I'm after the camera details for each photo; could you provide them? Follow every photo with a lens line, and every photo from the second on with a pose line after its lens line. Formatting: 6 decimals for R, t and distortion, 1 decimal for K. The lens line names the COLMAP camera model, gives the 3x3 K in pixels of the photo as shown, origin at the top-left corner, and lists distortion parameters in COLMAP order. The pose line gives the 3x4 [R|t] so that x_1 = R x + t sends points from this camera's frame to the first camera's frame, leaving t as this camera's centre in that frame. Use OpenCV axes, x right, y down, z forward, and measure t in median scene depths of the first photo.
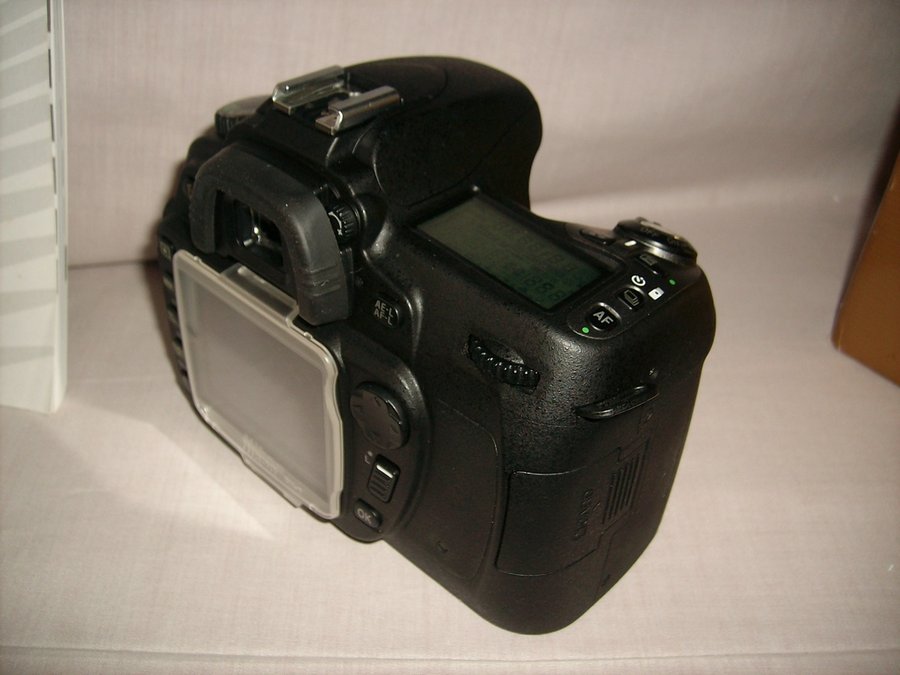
lens RADIAL K [[909.9, 0, 450.0], [0, 909.9, 337.5], [0, 0, 1]] dist [-0.115861, -0.014618]
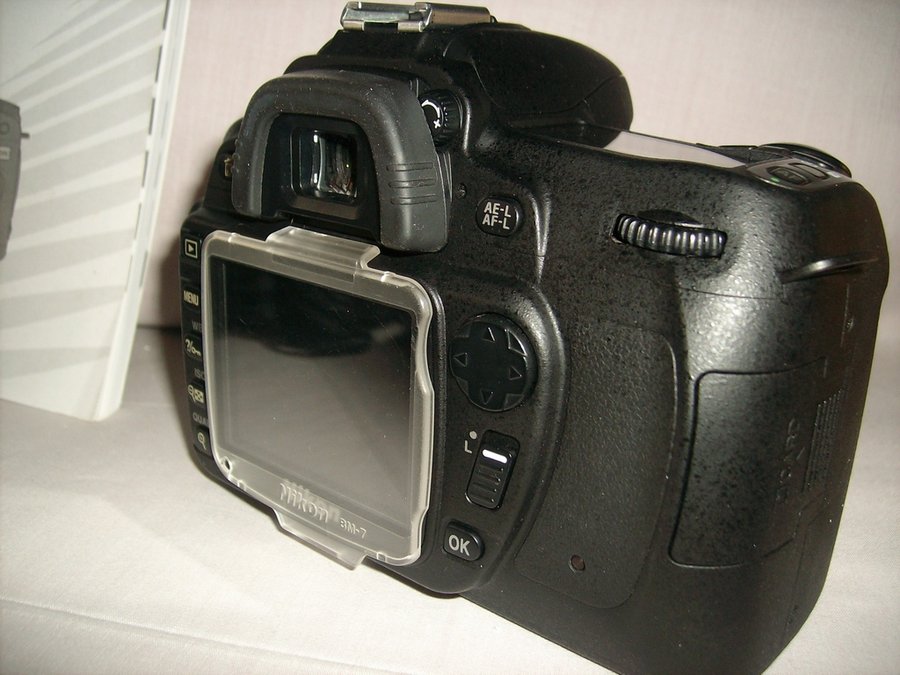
lens RADIAL K [[909.9, 0, 450.0], [0, 909.9, 337.5], [0, 0, 1]] dist [-0.115861, -0.014618]
pose [[0.998313, -0.036039, 0.045518, -0.135330], [0.048325, 0.950335, -0.307454, 0.274445], [-0.032177, 0.309135, 0.950474, 0.261192]]
